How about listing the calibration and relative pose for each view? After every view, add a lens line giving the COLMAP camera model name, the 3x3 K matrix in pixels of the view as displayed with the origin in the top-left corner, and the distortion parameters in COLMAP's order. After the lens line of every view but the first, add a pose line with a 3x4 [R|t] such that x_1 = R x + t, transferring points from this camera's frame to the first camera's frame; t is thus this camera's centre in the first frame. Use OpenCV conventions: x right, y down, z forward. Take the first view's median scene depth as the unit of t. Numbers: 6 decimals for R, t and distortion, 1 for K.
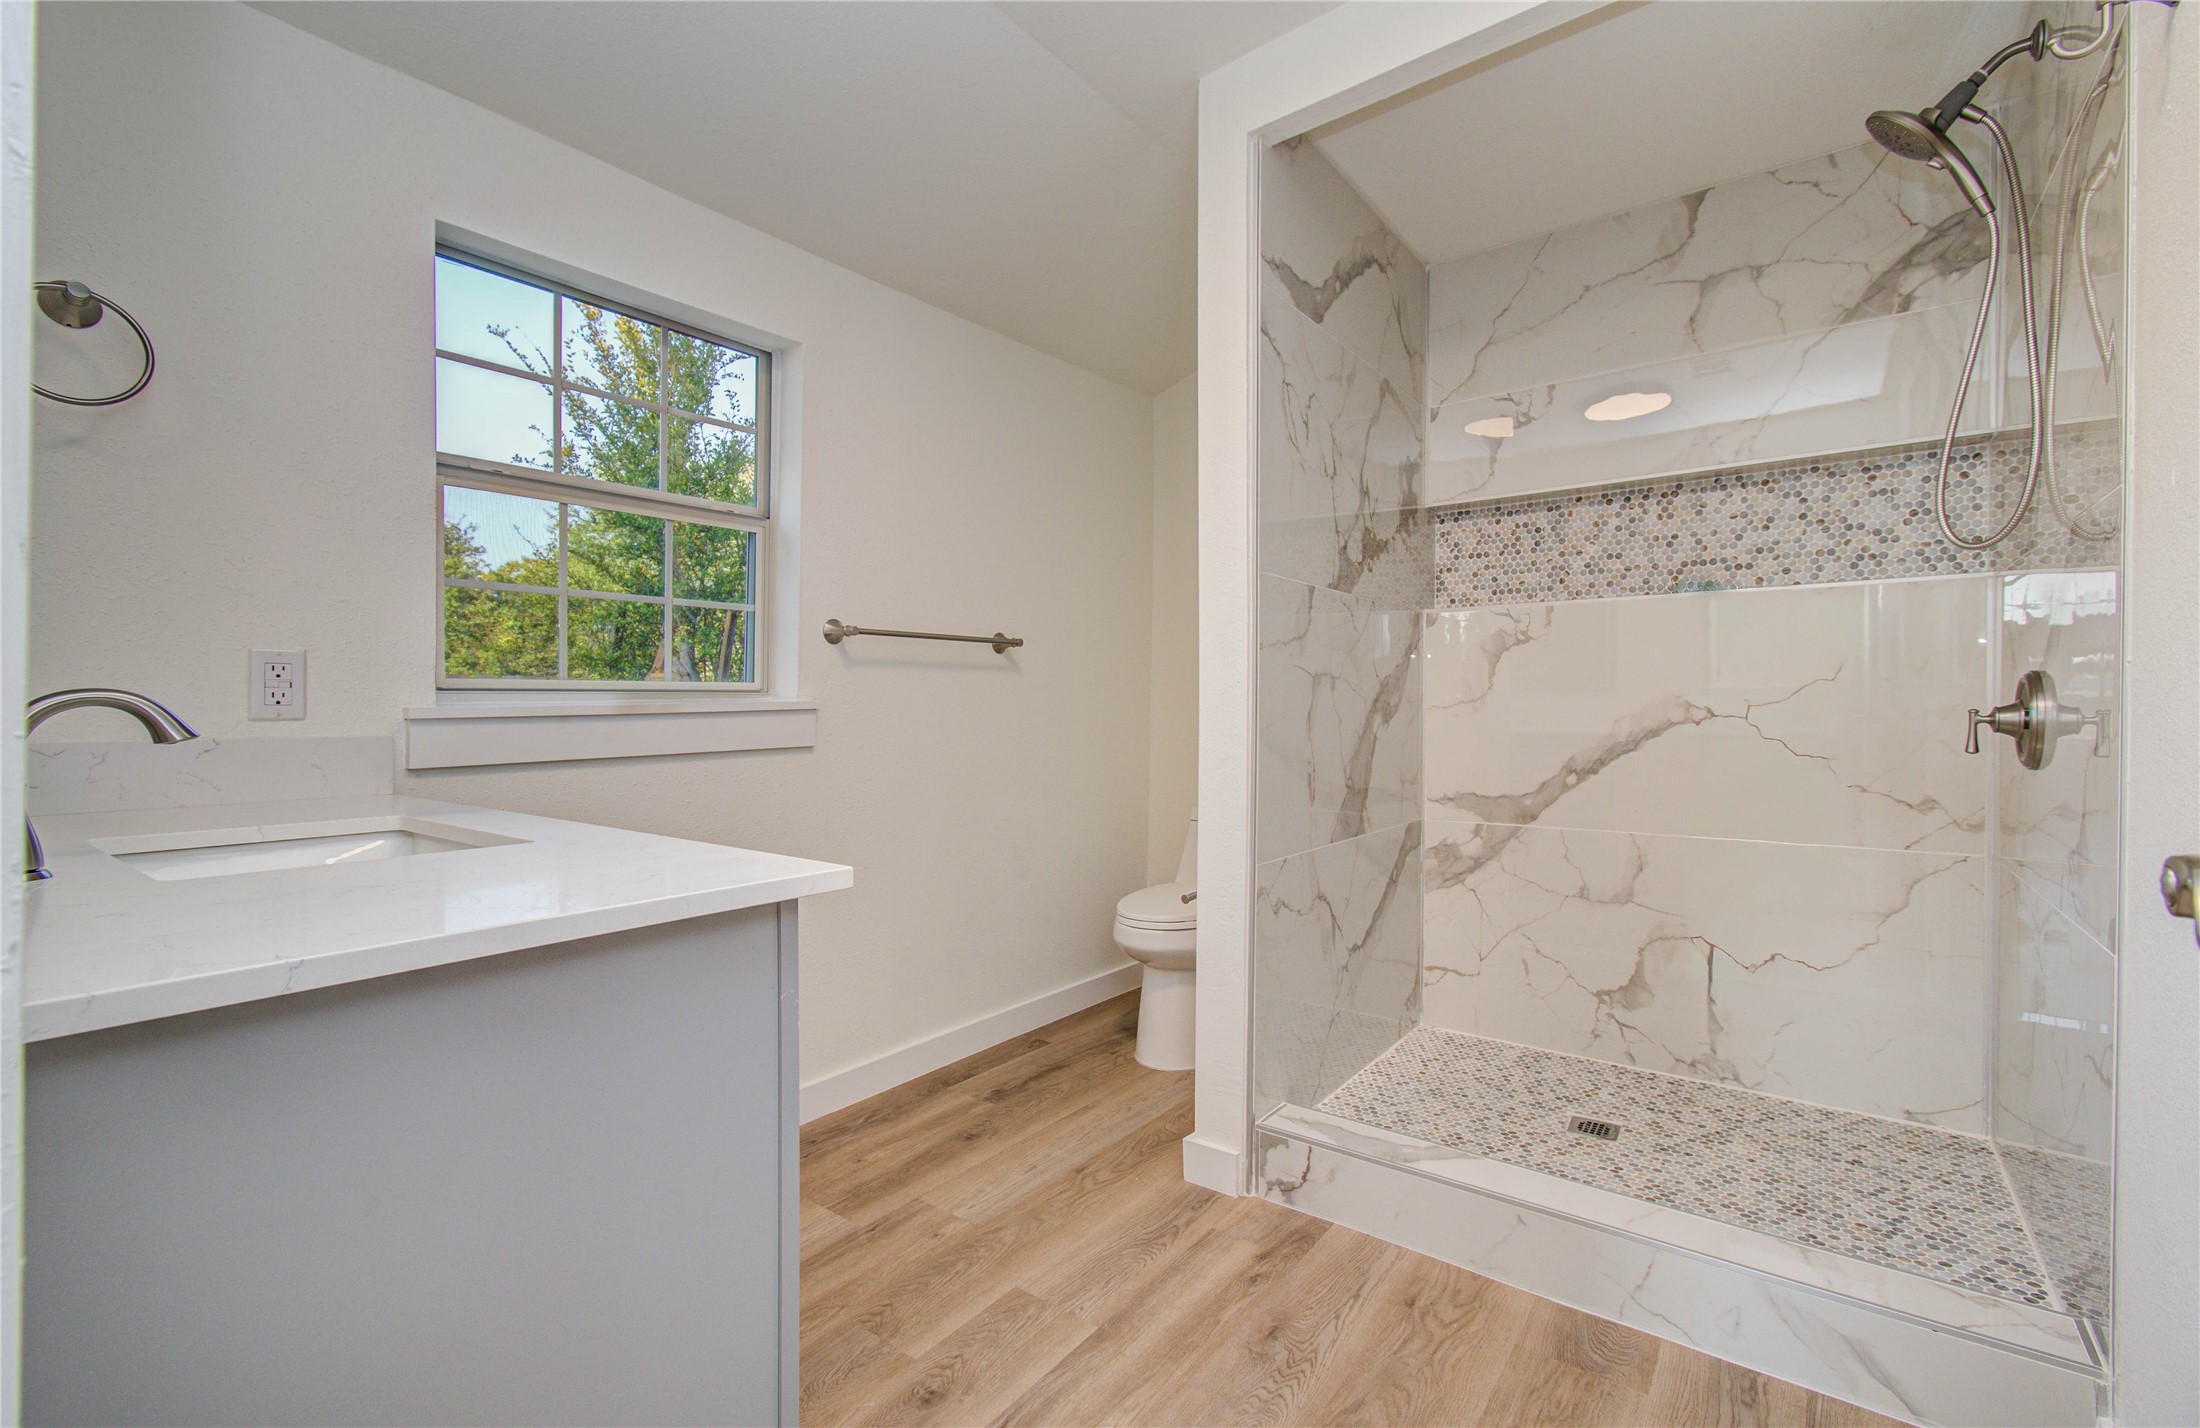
lens RADIAL K [[953.9, 0, 1093.7], [0, 953.9, 722.4], [0, 0, 1]] dist [-0.004918, 0.000184]
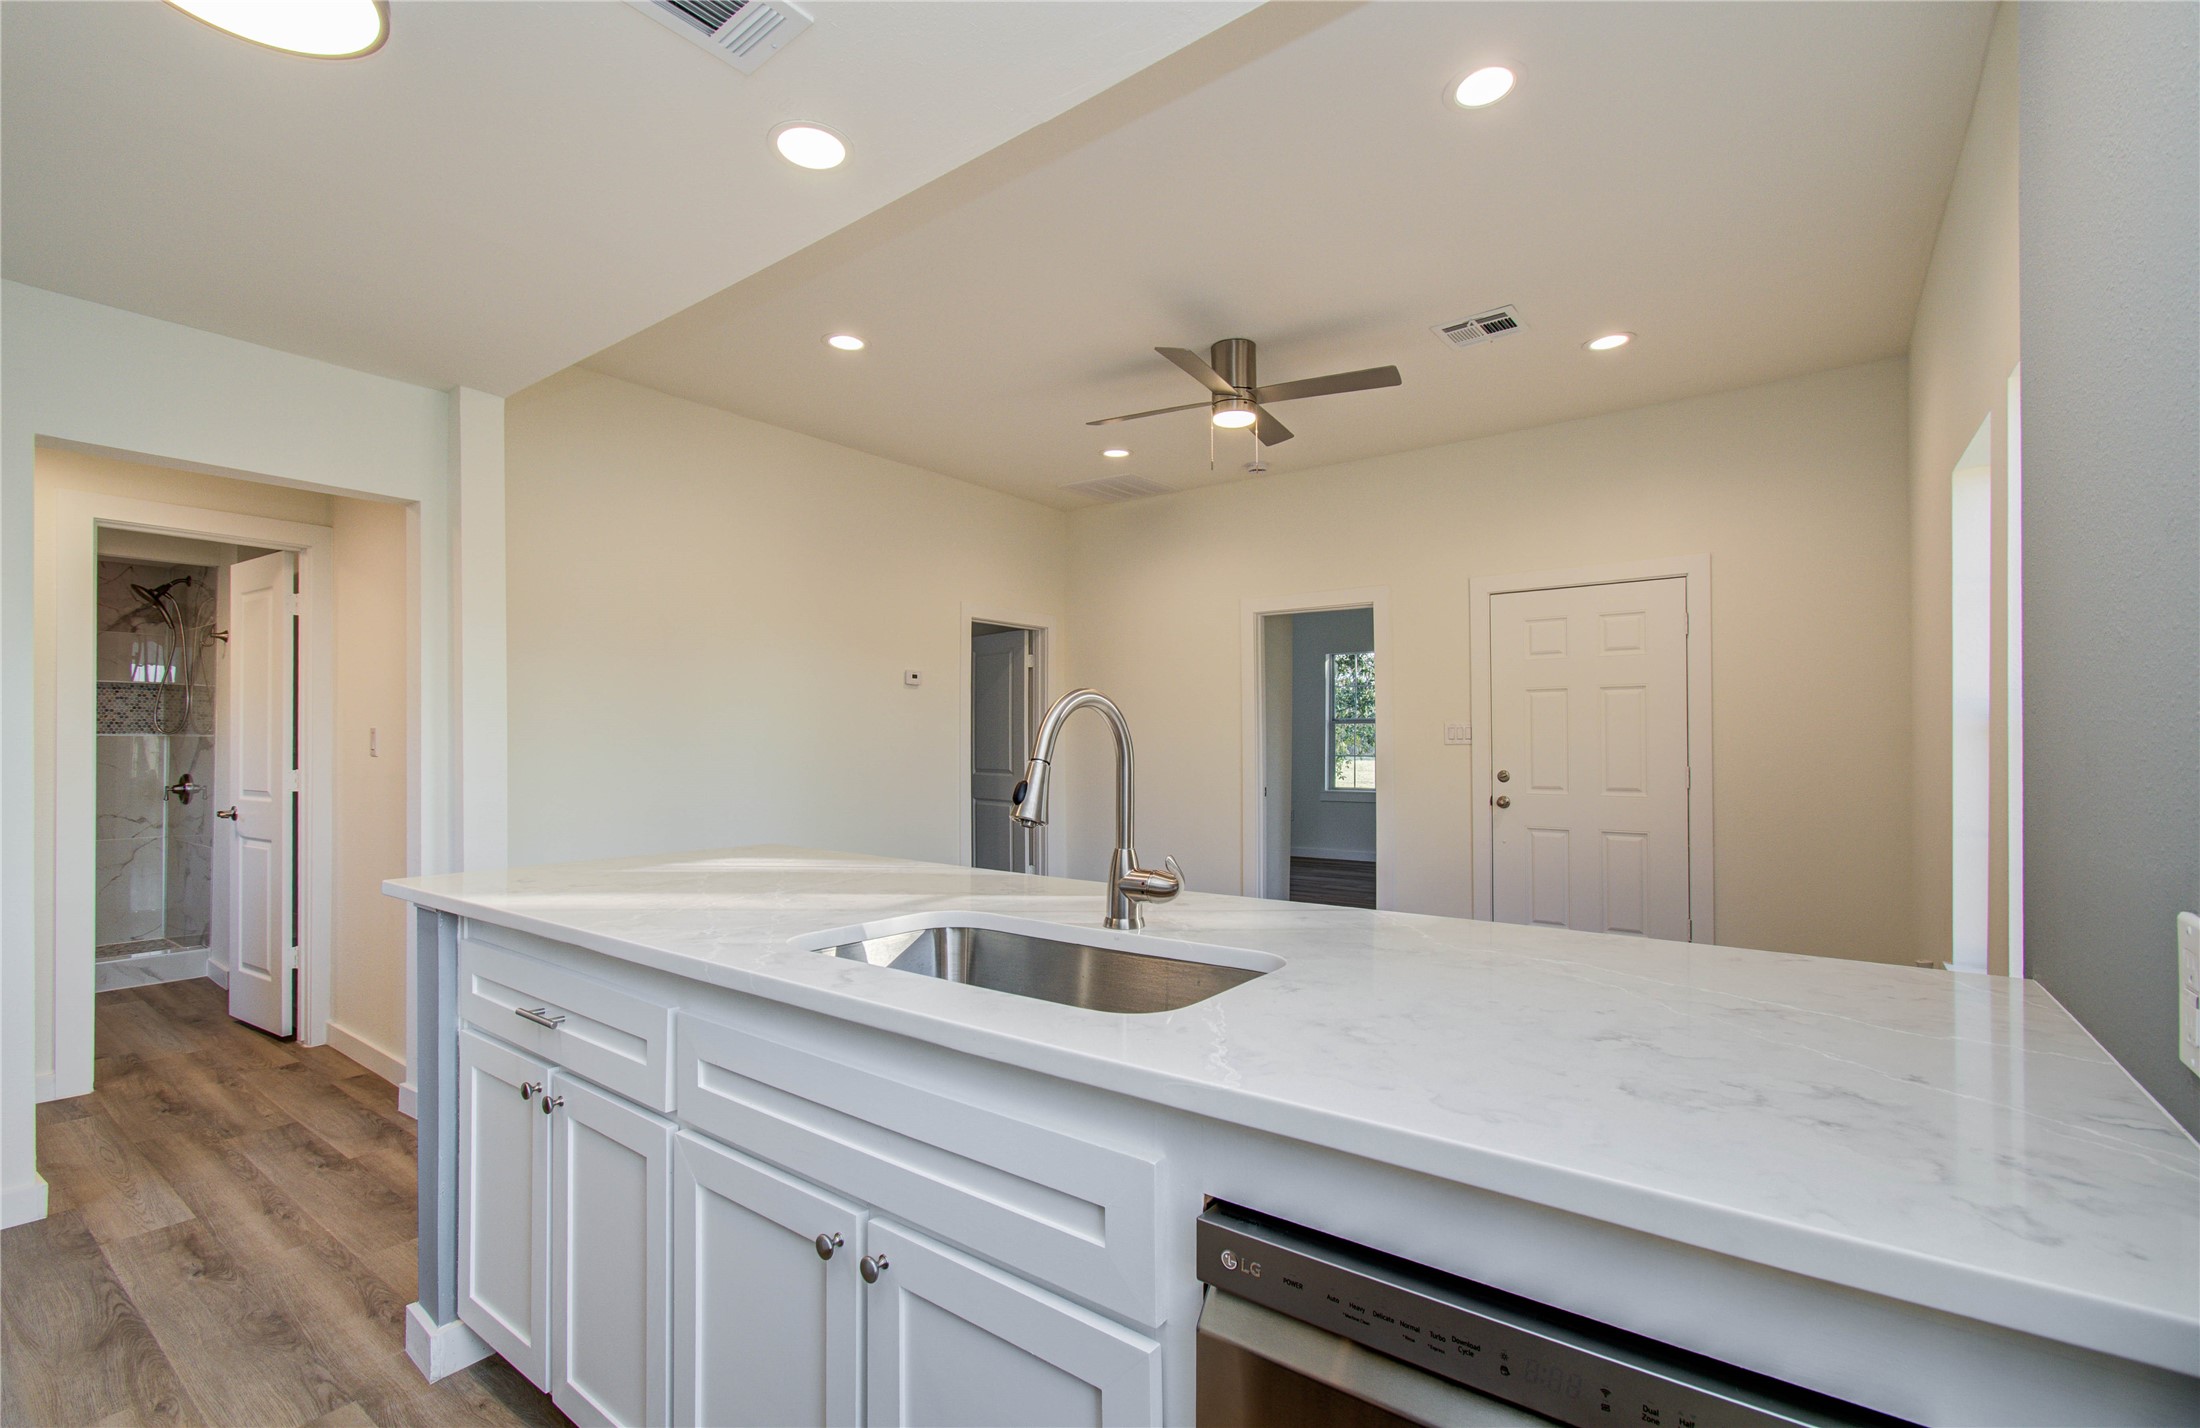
lens RADIAL K [[953.9, 0, 1093.7], [0, 953.9, 722.4], [0, 0, 1]] dist [-0.004918, 0.000184]
pose [[-0.014786, 0.019728, 0.999696, -2.204470], [0.017130, 0.999664, -0.019474, -0.110509], [-0.999744, 0.016836, -0.015119, -1.966759]]
